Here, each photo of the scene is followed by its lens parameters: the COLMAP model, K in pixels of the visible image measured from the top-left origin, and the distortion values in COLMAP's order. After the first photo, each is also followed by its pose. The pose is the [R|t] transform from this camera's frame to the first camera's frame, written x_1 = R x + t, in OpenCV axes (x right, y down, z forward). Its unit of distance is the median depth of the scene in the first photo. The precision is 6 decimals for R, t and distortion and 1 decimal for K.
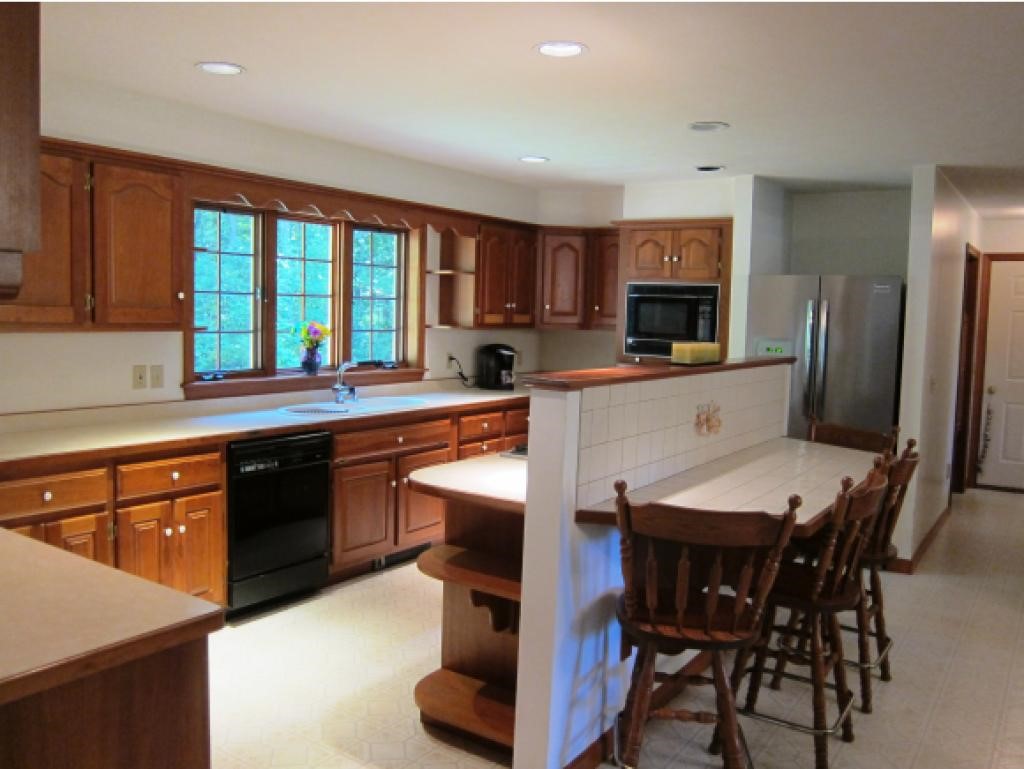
lens RADIAL K [[859.8, 0, 505.8], [0, 859.8, 383.8], [0, 0, 1]] dist [-0.054102, 0.002923]
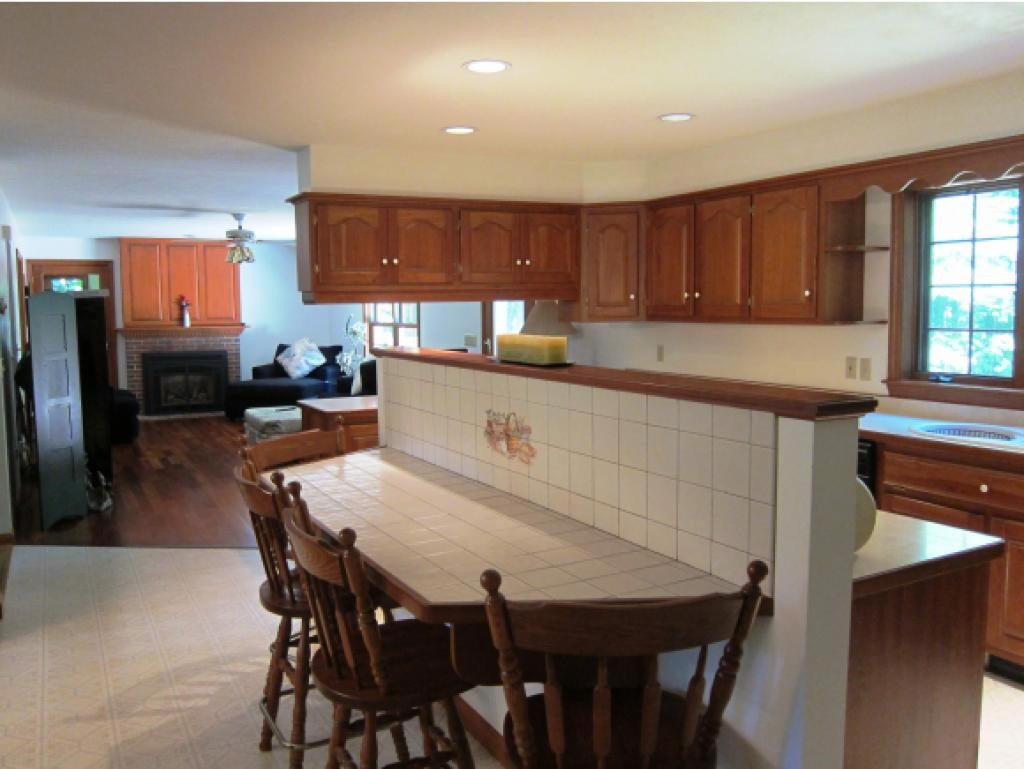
lens RADIAL K [[859.8, 0, 517.7], [0, 859.8, 383.9], [0, 0, 1]] dist [-0.054102, 0.002923]
pose [[-0.438444, 0.065059, -0.896401, 0.617454], [-0.081258, 0.990422, 0.111628, -0.061511], [0.895078, 0.121783, -0.428958, 0.891842]]
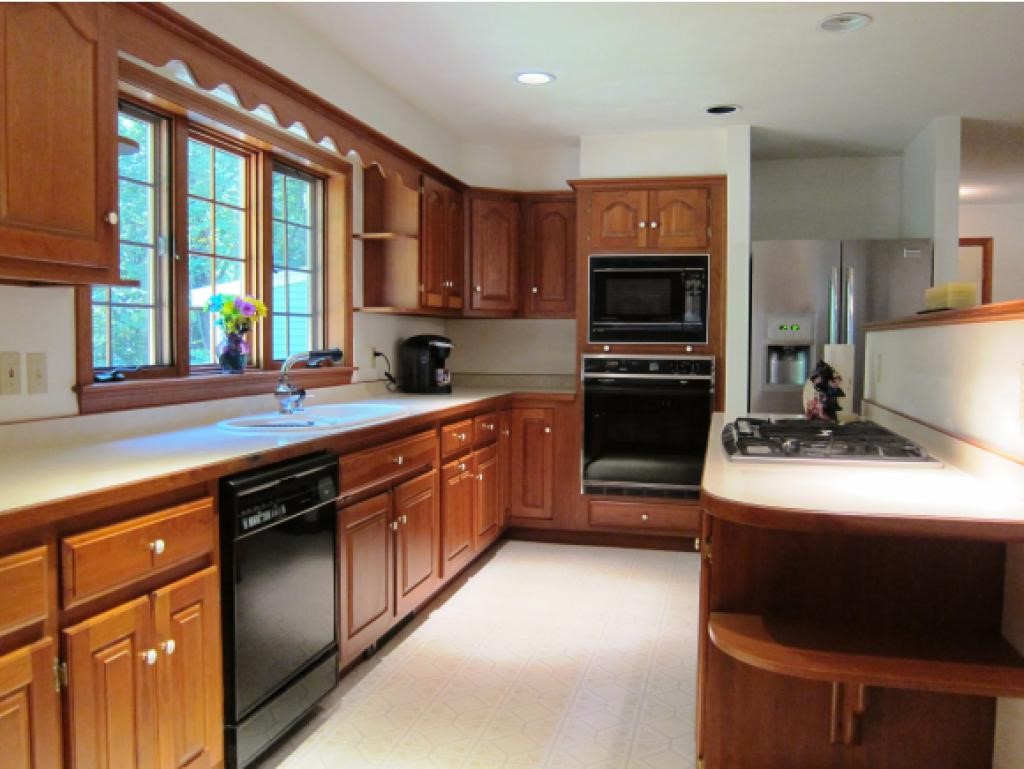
lens RADIAL K [[859.8, 0, 510.6], [0, 859.8, 388.6], [0, 0, 1]] dist [-0.054102, 0.002923]
pose [[0.940315, -0.041376, 0.337781, -0.252913], [0.048879, 0.998710, -0.013733, 0.020482], [-0.336777, 0.029424, 0.941125, 0.308496]]
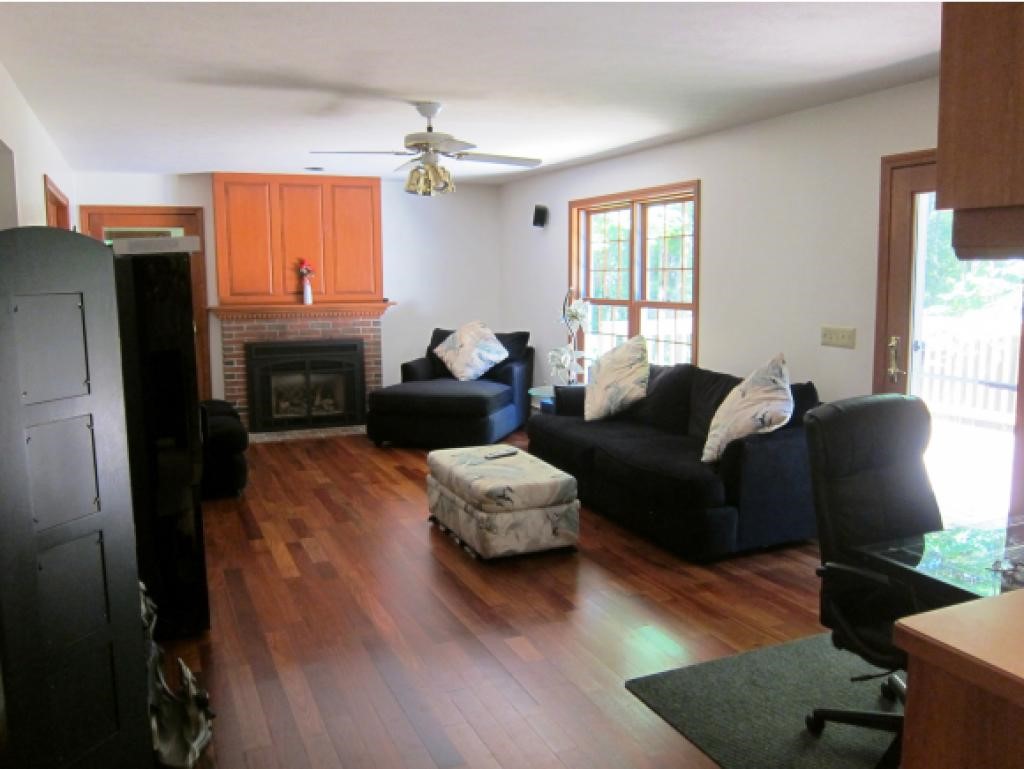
lens RADIAL K [[859.8, 0, 513.7], [0, 859.8, 390.2], [0, 0, 1]] dist [-0.054102, 0.002923]
pose [[-0.521069, 0.097111, -0.847972, 0.473498], [-0.077783, 0.983969, 0.160482, -0.047937], [0.849963, 0.149580, -0.505162, 0.709717]]
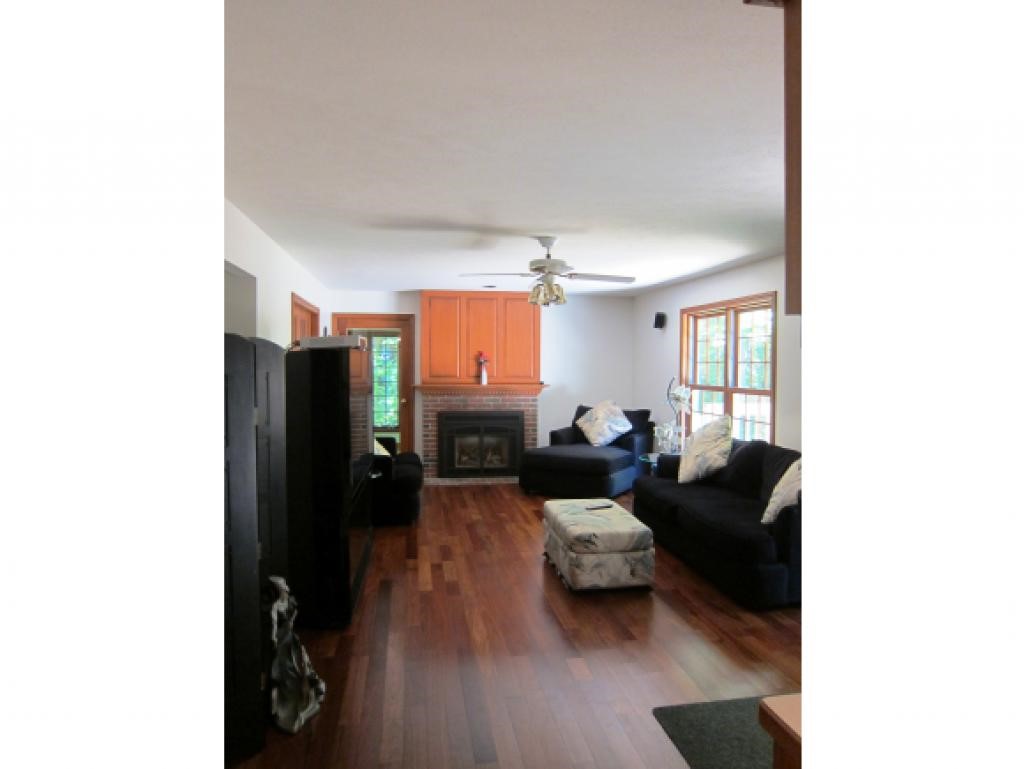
lens RADIAL K [[648.5, 0, 515.8], [0, 648.5, 381.2], [0, 0, 1]] dist [-0.051884, 0.001214]
pose [[-0.712359, -0.005670, -0.701793, 0.452445], [-0.081021, 0.993946, 0.074211, -0.050383], [0.697123, 0.109725, -0.708505, 0.726808]]
